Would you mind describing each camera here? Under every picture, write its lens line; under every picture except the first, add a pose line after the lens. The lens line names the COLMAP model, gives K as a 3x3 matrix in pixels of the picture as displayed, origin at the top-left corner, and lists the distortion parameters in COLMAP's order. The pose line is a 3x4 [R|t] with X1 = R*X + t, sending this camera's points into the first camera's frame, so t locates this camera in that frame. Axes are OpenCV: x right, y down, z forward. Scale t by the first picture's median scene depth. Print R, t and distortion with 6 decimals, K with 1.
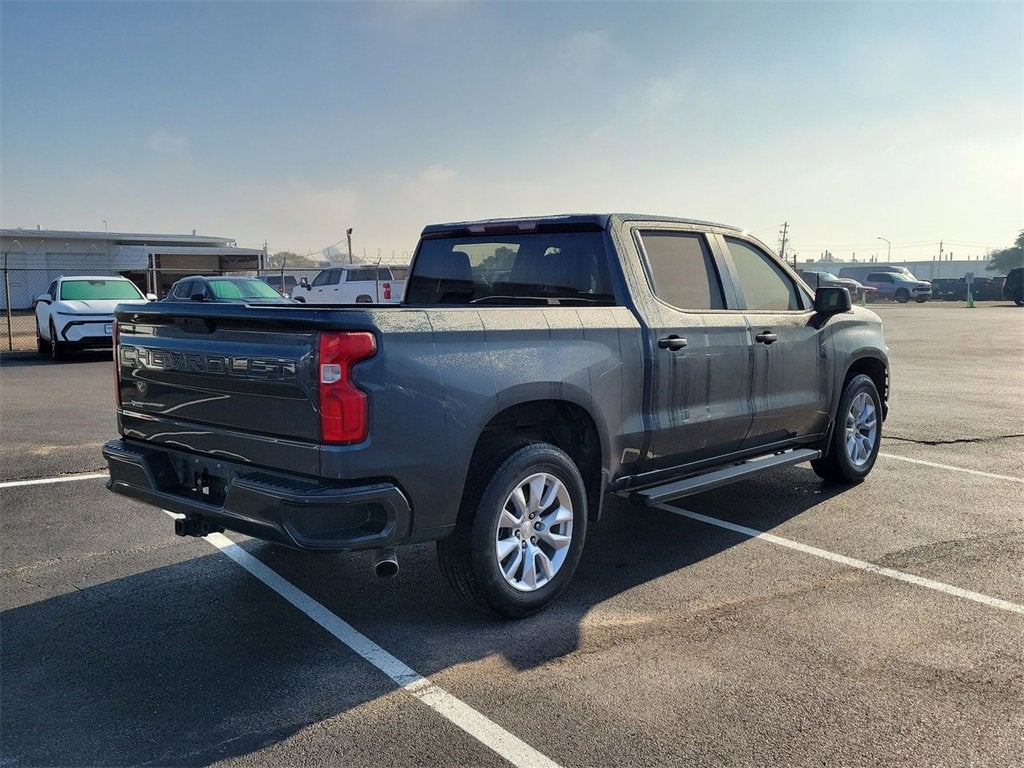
lens RADIAL K [[970.5, 0, 502.2], [0, 970.5, 386.7], [0, 0, 1]] dist [0.035460, 0.000000]
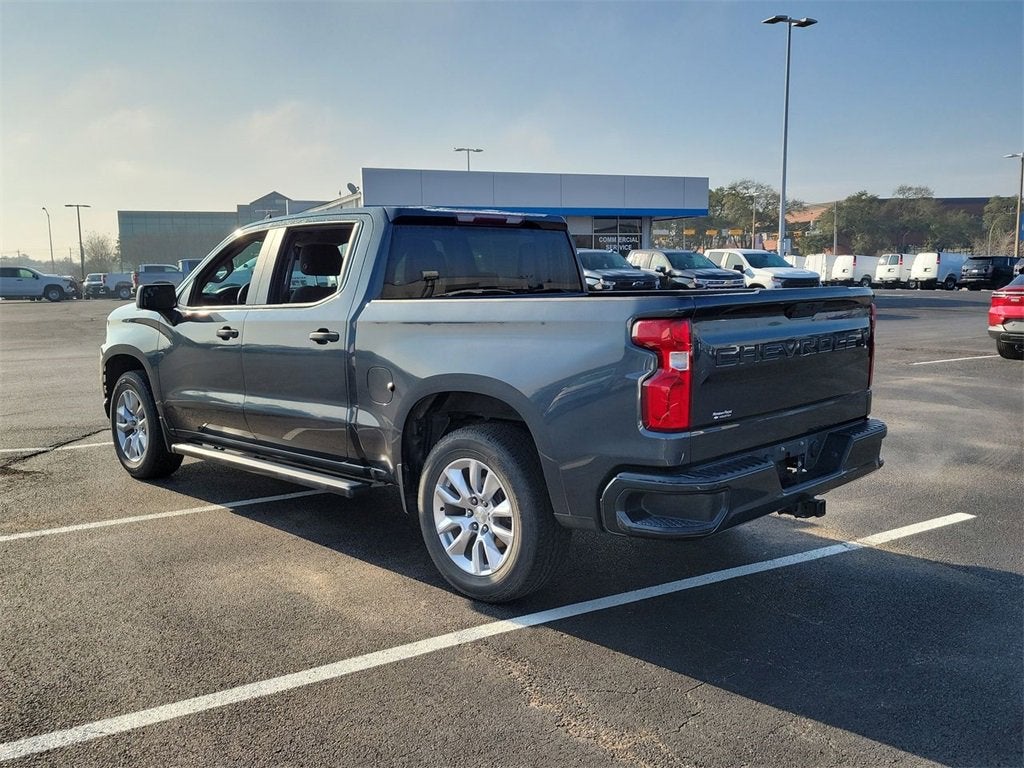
lens RADIAL K [[910.2, 0, 509.6], [0, 910.2, 378.7], [0, 0, 1]] dist [0.033967, 0.013006]
pose [[0.018692, -0.105442, 0.994250, -1.062243], [0.114151, 0.988146, 0.102648, -0.104253], [-0.993288, 0.111576, 0.030507, 1.068352]]
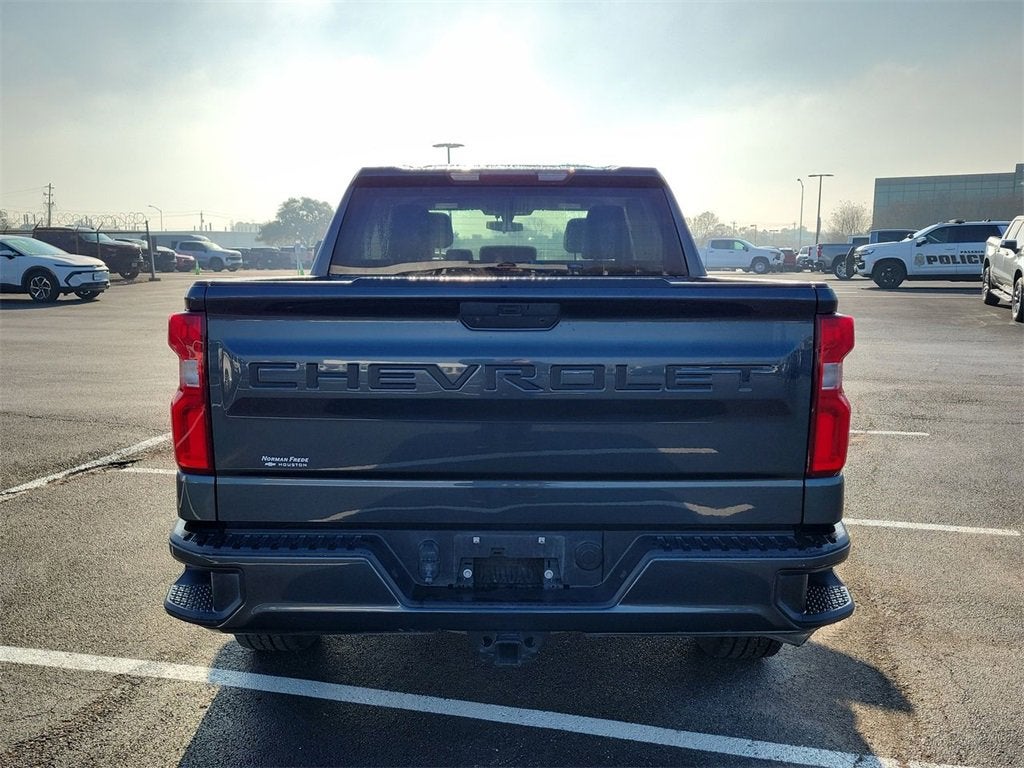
lens RADIAL K [[970.5, 0, 510.1], [0, 970.5, 394.7], [0, 0, 1]] dist [0.035460, 0.000000]
pose [[0.736589, -0.090265, 0.670290, -0.595034], [0.063596, 0.995907, 0.064228, -0.043353], [-0.673344, -0.004682, 0.739315, 0.464890]]
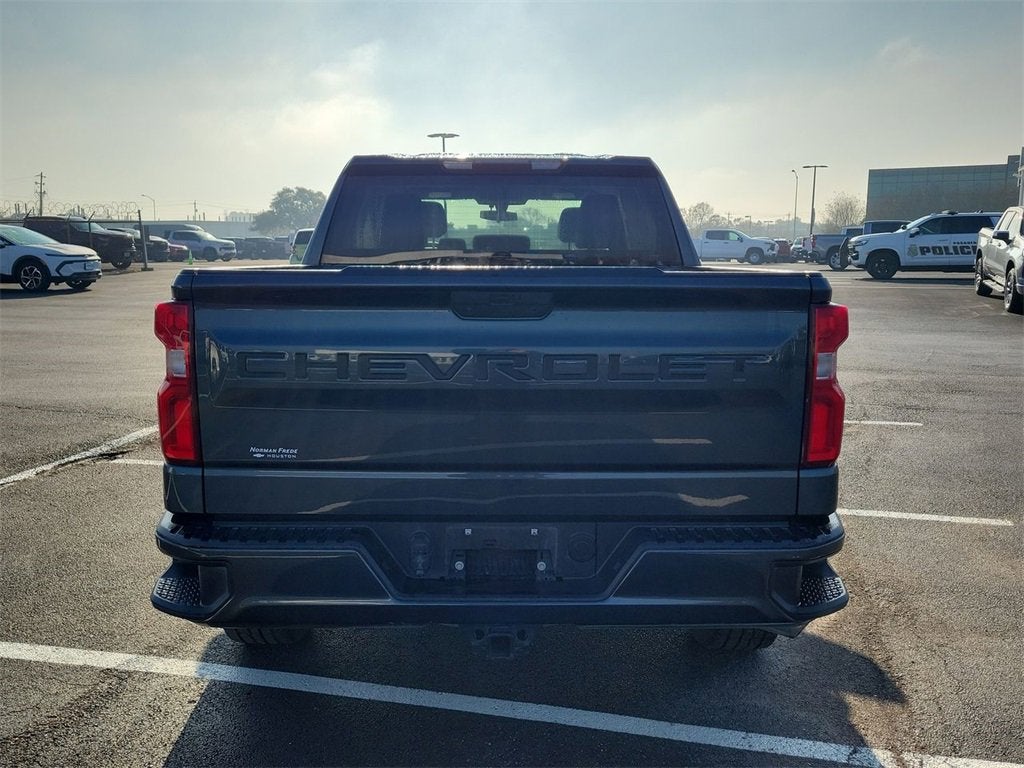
lens RADIAL K [[970.5, 0, 519.0], [0, 970.5, 386.4], [0, 0, 1]] dist [0.035460, 0.000000]
pose [[0.727267, -0.091324, 0.680252, -0.589733], [0.063019, 0.995807, 0.066313, -0.042685], [-0.683456, -0.005358, 0.729972, 0.468146]]
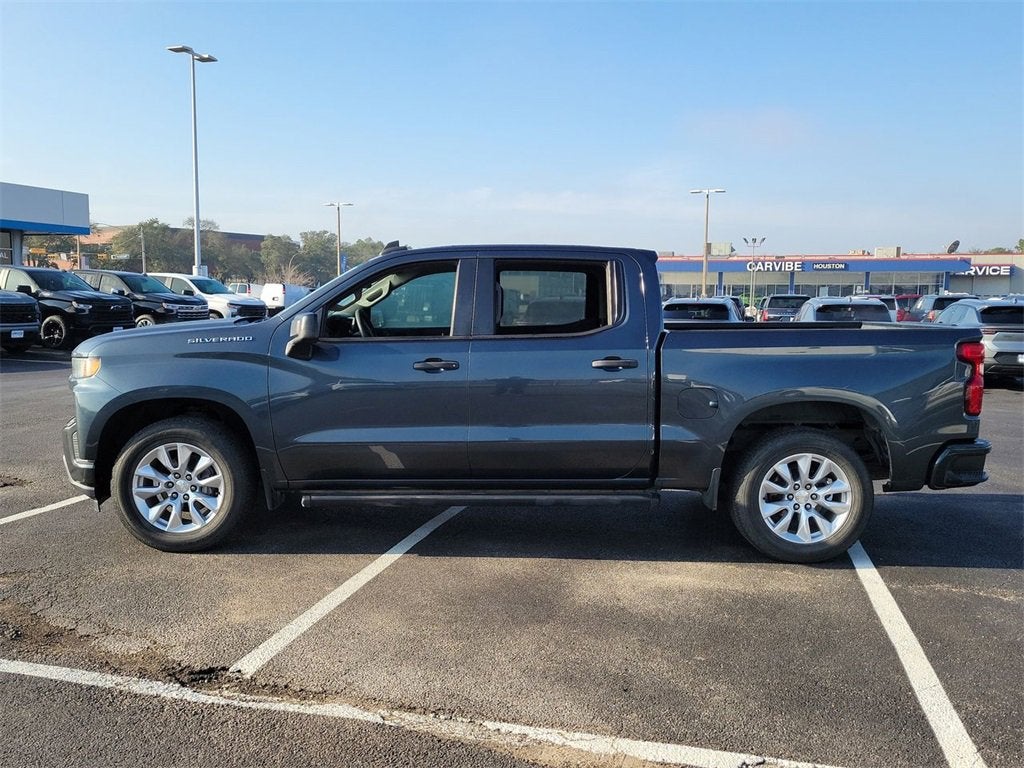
lens RADIAL K [[889.2, 0, 516.4], [0, 889.2, 390.0], [0, 0, 1]] dist [0.052330, -0.004327]
pose [[-0.690177, -0.073518, 0.719896, -0.765149], [0.065496, 0.984396, 0.163322, -0.218128], [-0.720670, 0.159872, -0.674593, 2.072462]]
